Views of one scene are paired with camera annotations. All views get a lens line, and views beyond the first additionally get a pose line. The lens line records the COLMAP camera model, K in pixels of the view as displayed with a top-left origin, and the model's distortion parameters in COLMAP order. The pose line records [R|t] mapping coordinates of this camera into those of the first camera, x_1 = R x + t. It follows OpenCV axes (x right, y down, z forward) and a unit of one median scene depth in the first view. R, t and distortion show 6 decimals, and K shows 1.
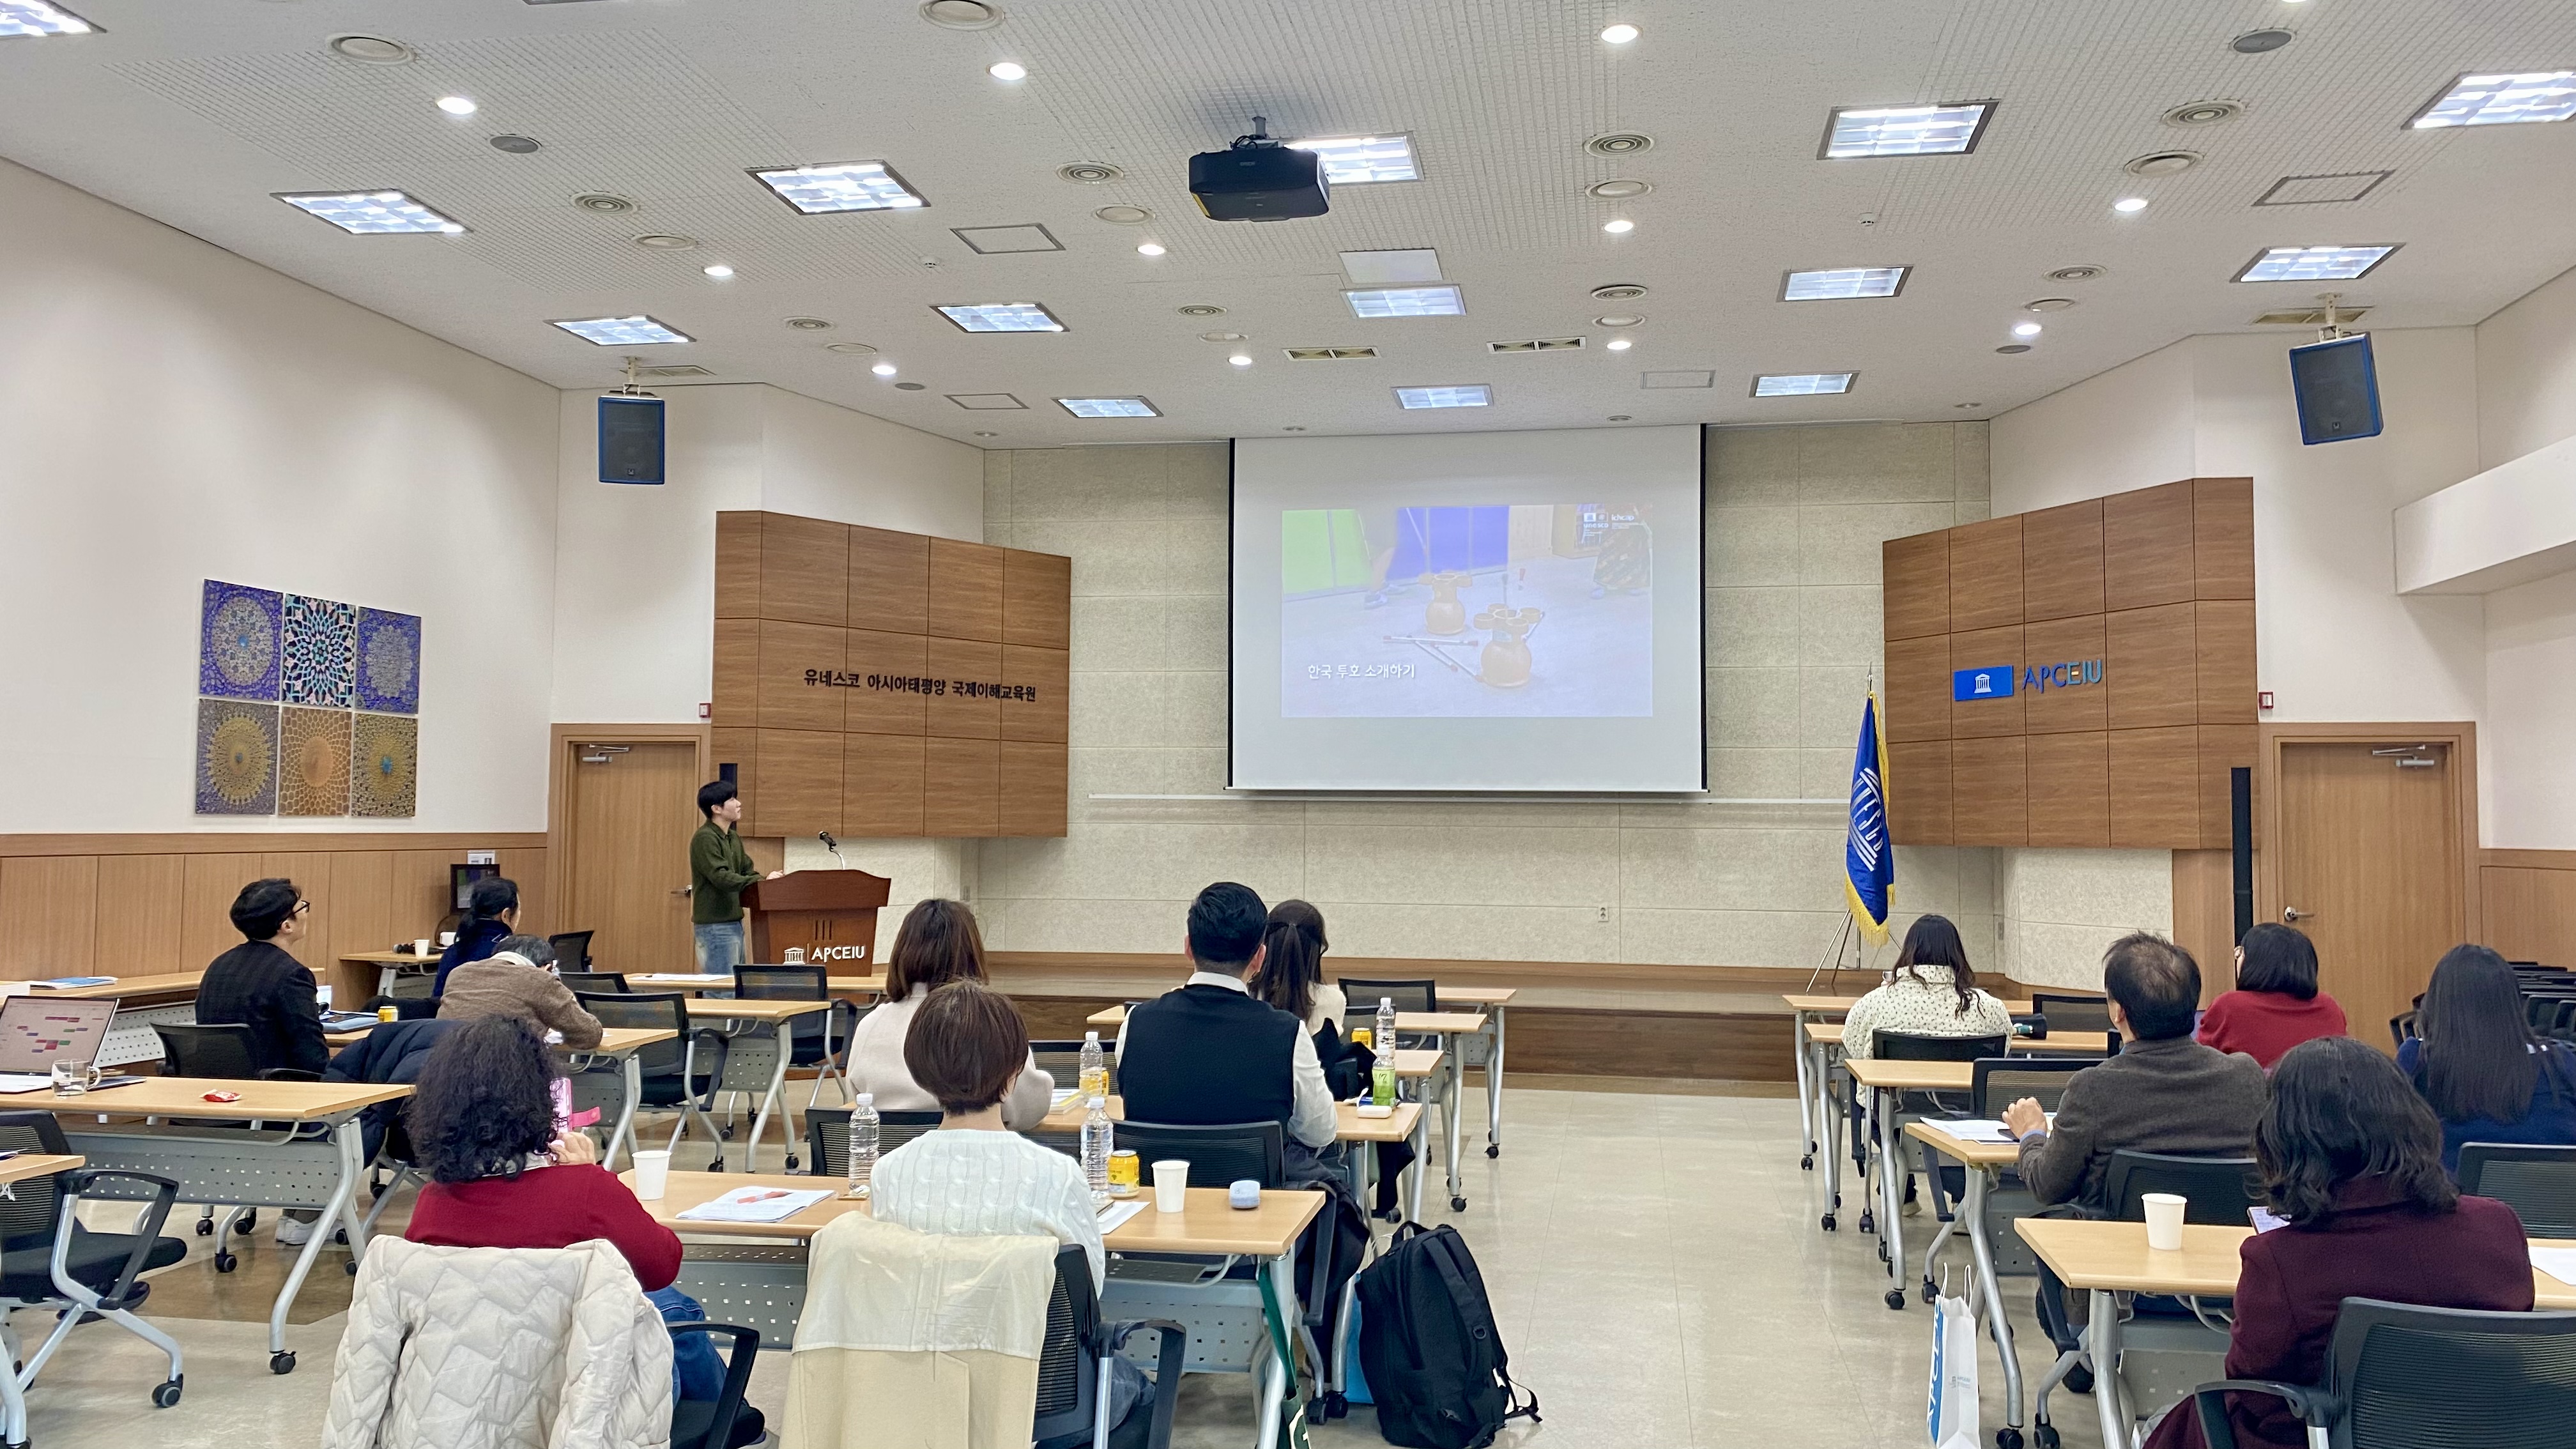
lens RADIAL K [[1965.9, 0, 1288.0], [0, 1965.9, 724.5], [0, 0, 1]] dist [0.079080, -0.152069]
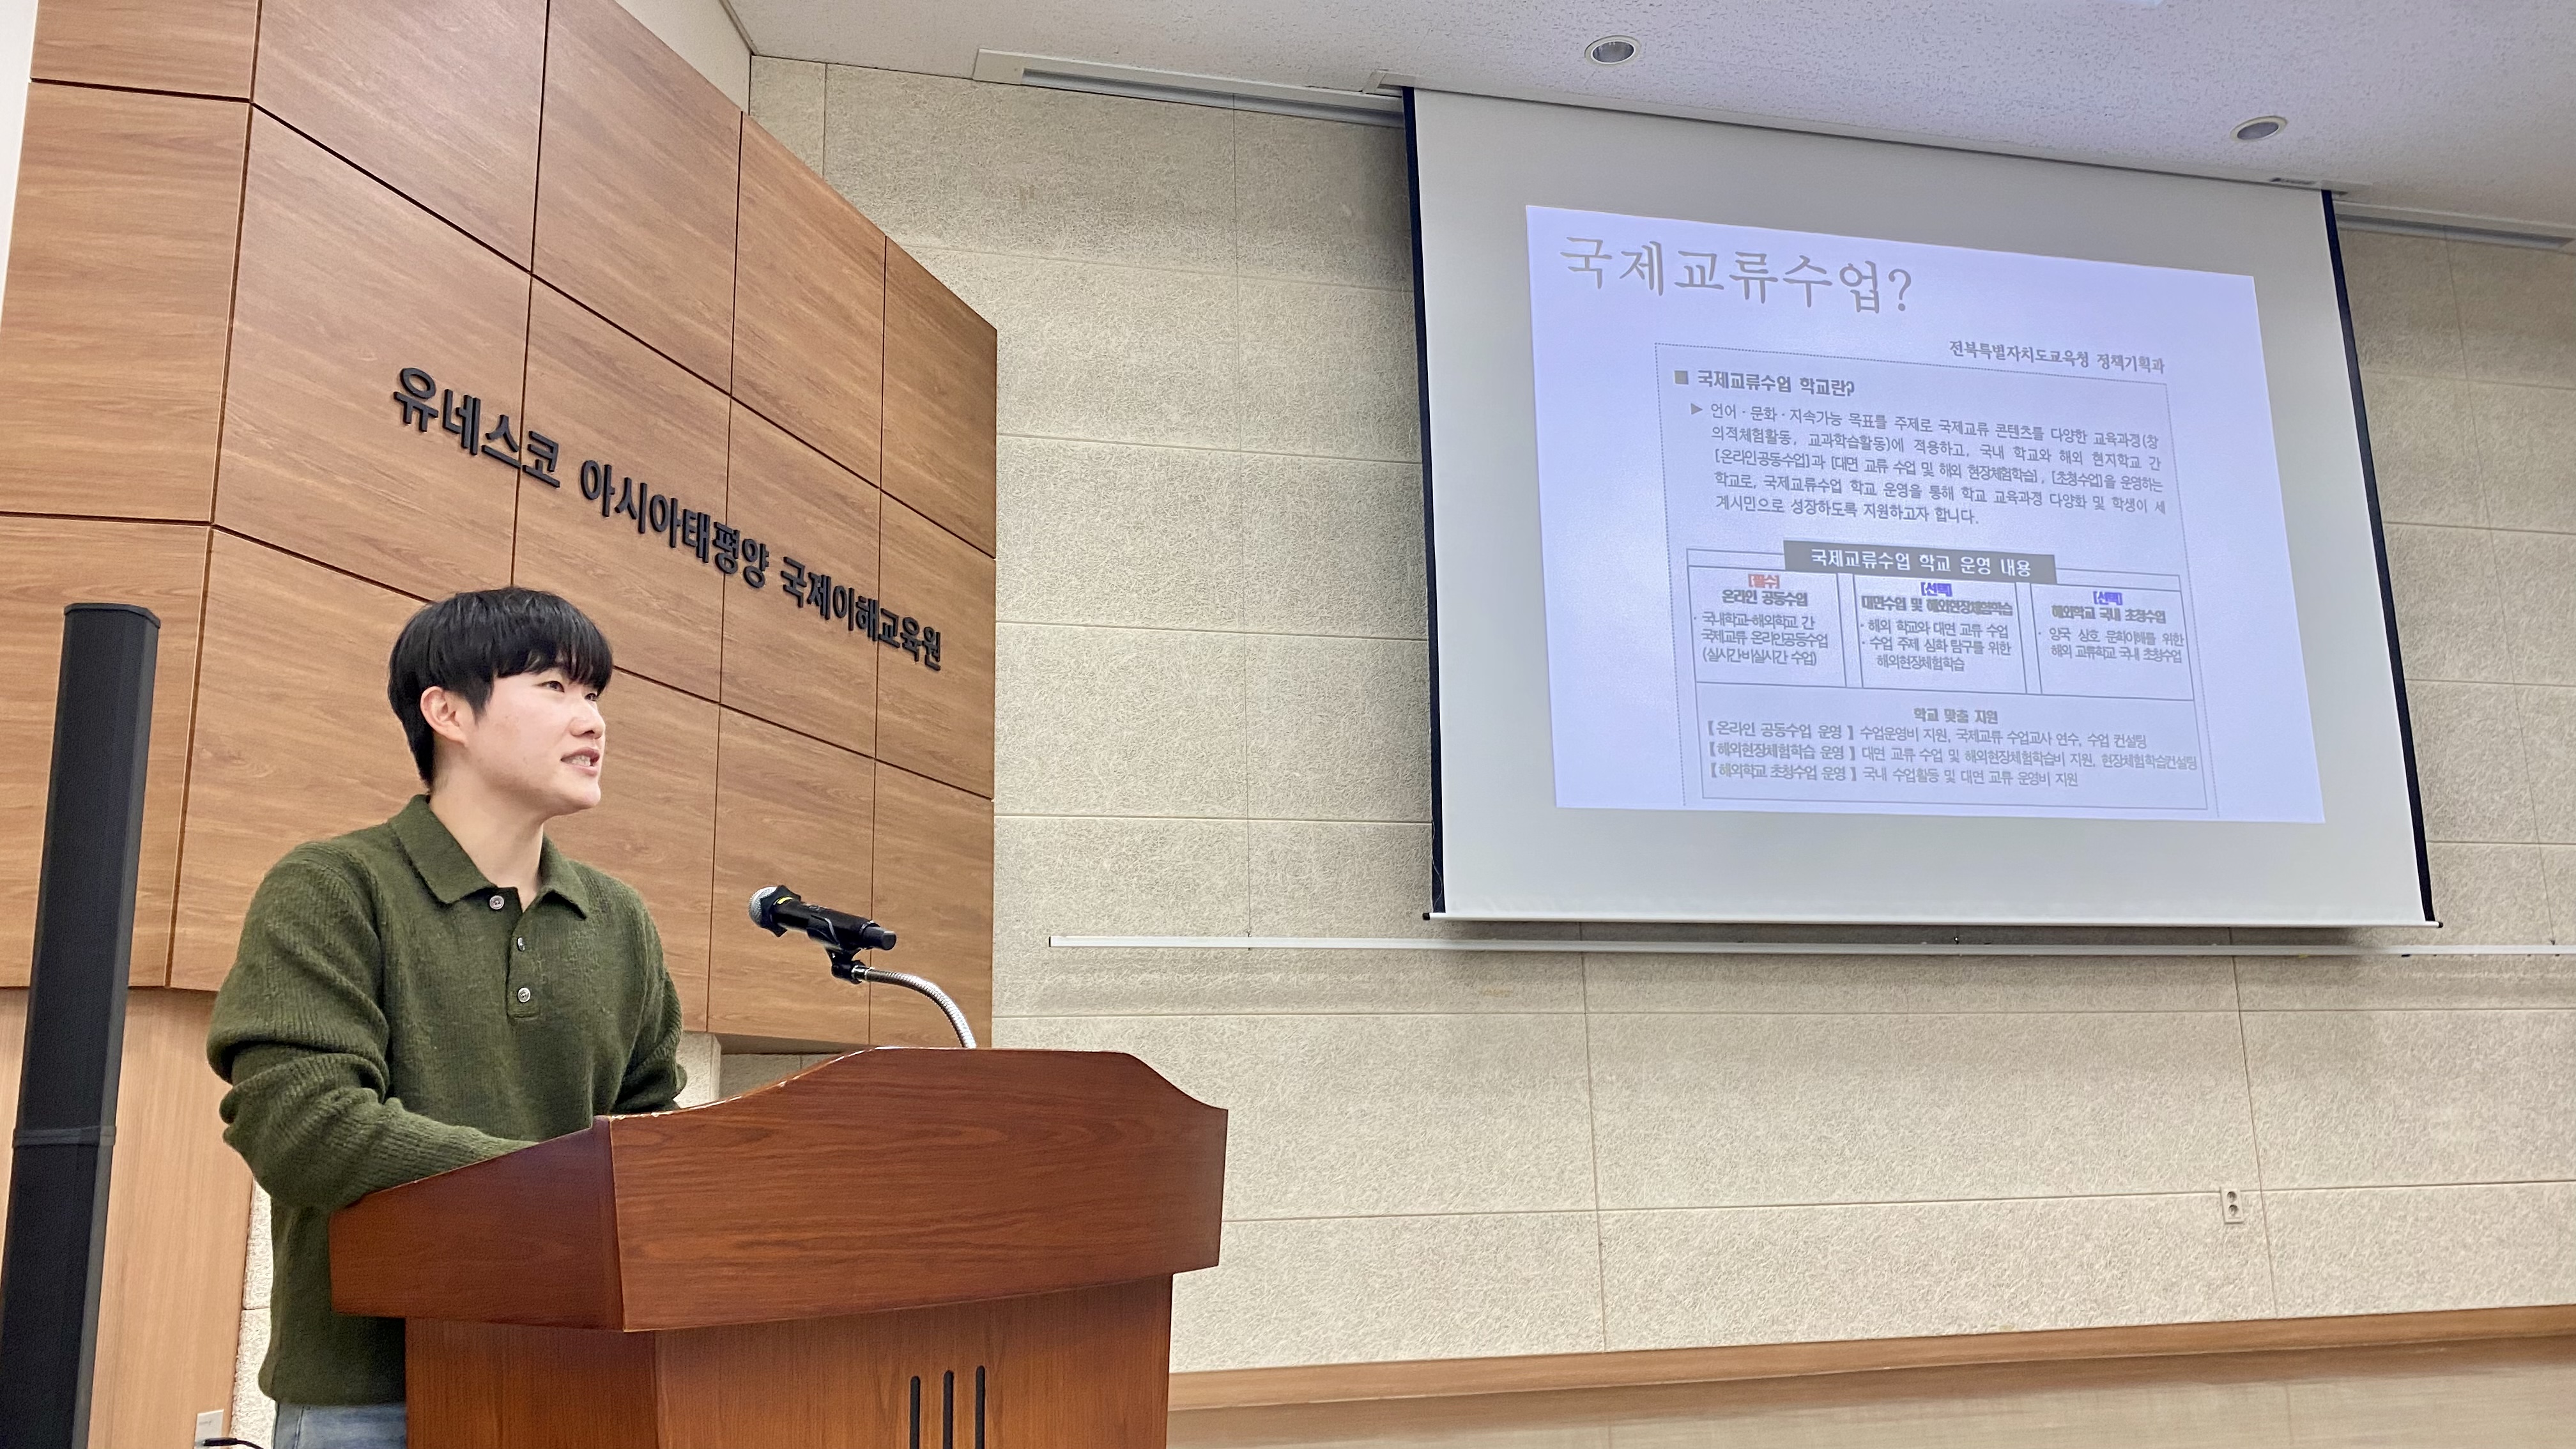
lens RADIAL K [[1965.9, 0, 1288.0], [0, 1965.9, 724.5], [0, 0, 1]] dist [0.079080, -0.152069]
pose [[0.909313, 0.058940, 0.411916, -0.223515], [0.008117, 0.987217, -0.159177, 0.057609], [-0.416033, 0.148086, 0.897211, 0.663444]]
